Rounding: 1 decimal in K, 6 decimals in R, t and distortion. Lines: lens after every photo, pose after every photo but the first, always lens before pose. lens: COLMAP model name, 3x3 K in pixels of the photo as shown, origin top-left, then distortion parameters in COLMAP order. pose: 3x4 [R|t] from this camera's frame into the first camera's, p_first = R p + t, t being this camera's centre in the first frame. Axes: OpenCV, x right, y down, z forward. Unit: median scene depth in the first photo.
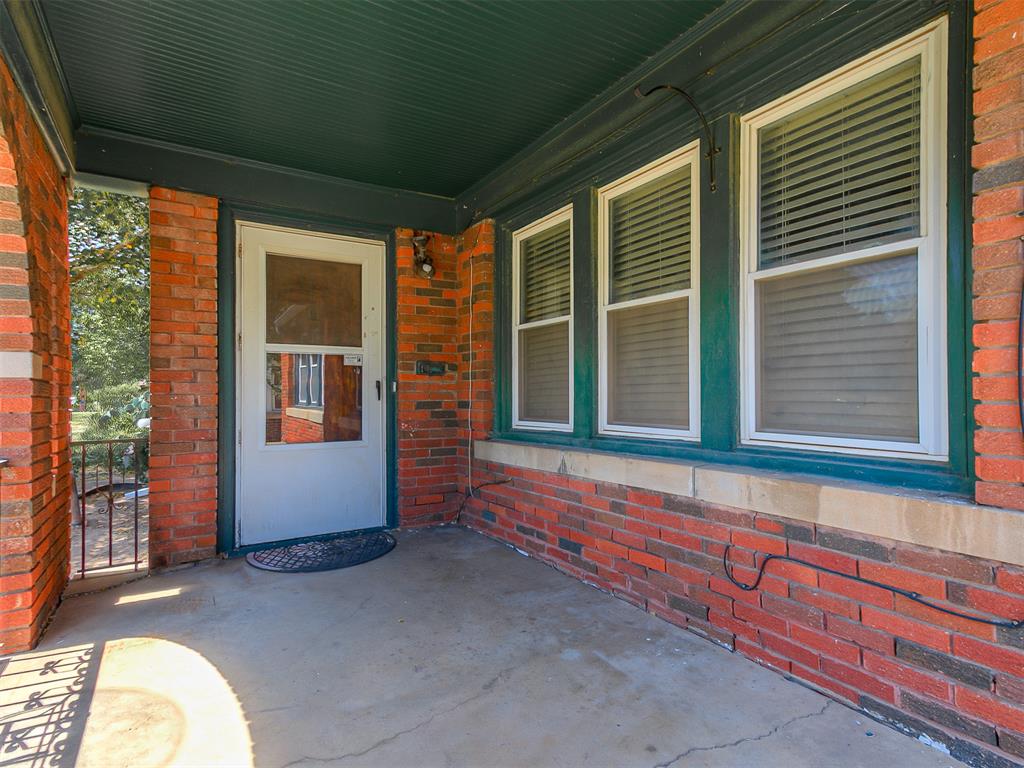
lens RADIAL K [[567.9, 0, 450.9], [0, 567.9, 383.9], [0, 0, 1]] dist [0.010014, 0.012789]
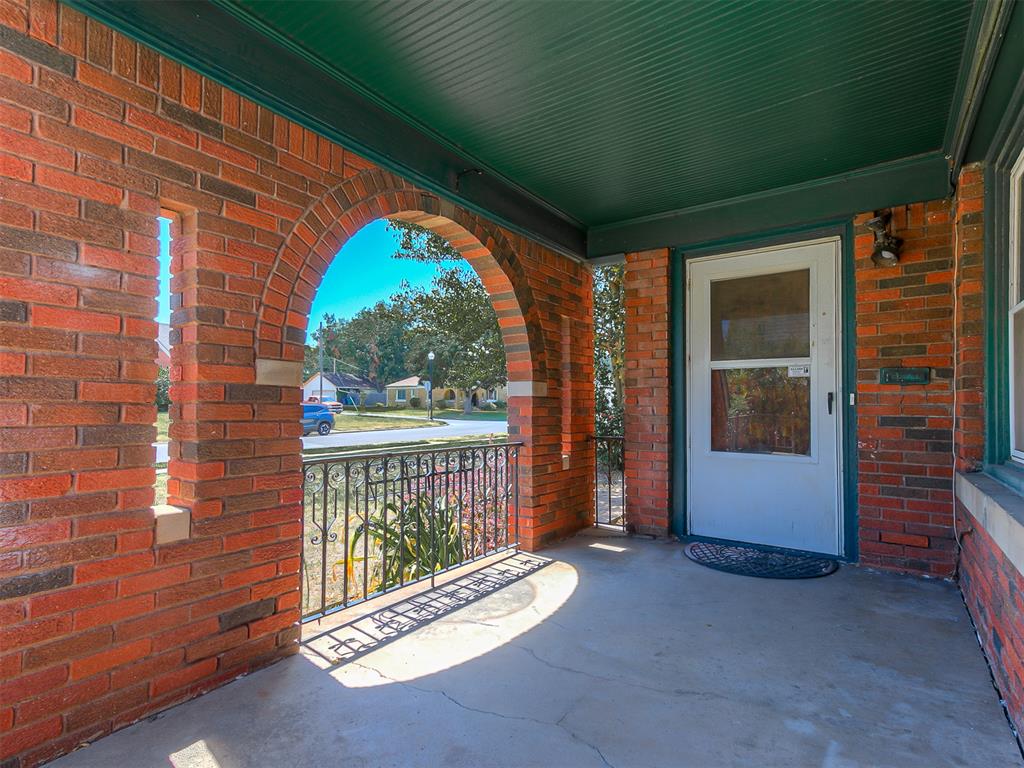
lens RADIAL K [[587.5, 0, 512.0], [0, 587.5, 384.0], [0, 0, 1]] dist [0.001100, 0.013795]
pose [[0.350796, -0.022004, -0.936193, 0.644716], [0.016141, 0.999717, -0.017449, -0.012211], [0.936313, -0.008990, 0.351052, 0.223955]]
